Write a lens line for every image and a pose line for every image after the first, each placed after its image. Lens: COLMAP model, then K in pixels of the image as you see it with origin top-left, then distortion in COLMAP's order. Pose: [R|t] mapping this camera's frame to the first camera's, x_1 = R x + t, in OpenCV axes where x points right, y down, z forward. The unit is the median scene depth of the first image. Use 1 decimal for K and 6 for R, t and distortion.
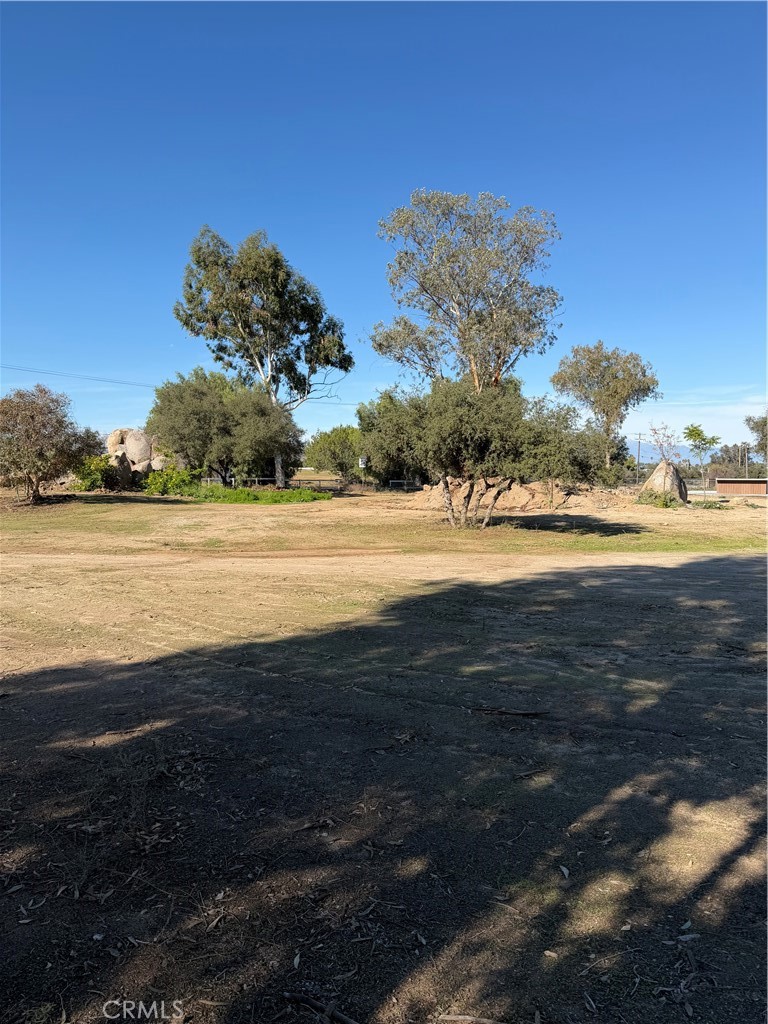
lens RADIAL K [[731.5, 0, 384.1], [0, 731.5, 509.8], [0, 0, 1]] dist [-0.004631, -0.002610]
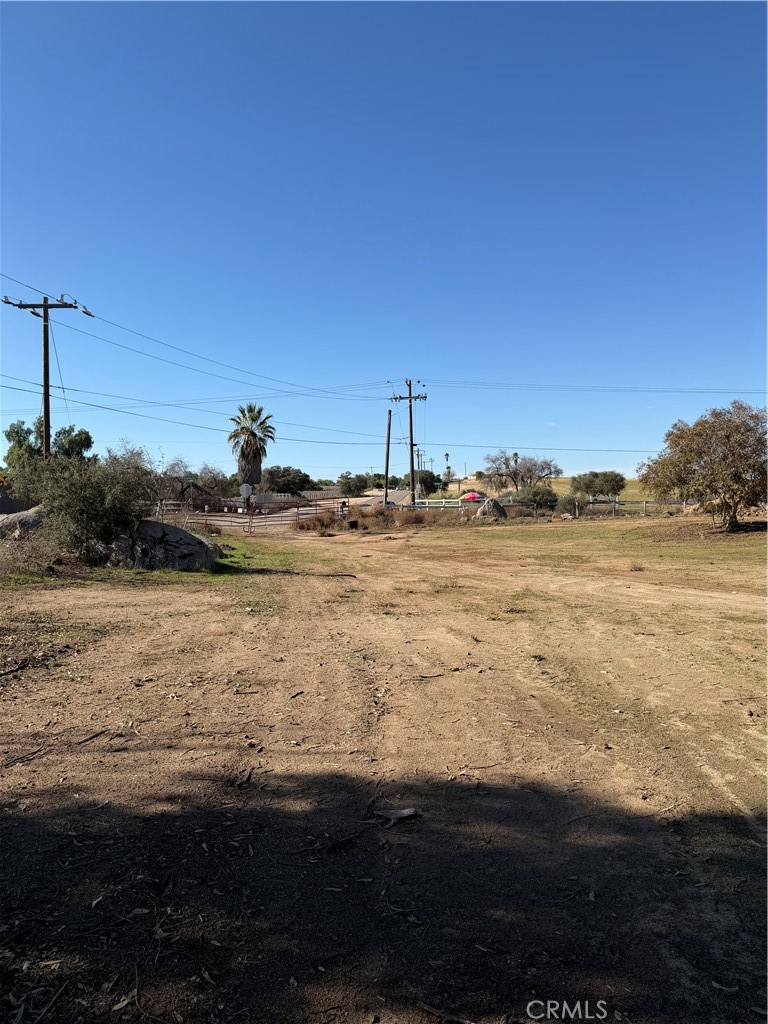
lens RADIAL K [[731.5, 0, 385.1], [0, 731.5, 515.5], [0, 0, 1]] dist [-0.004631, -0.002610]
pose [[0.596668, 0.000365, -0.802488, -0.000545], [-0.023742, 0.999570, -0.017199, -0.001687], [0.802137, 0.029315, 0.596420, 0.105502]]
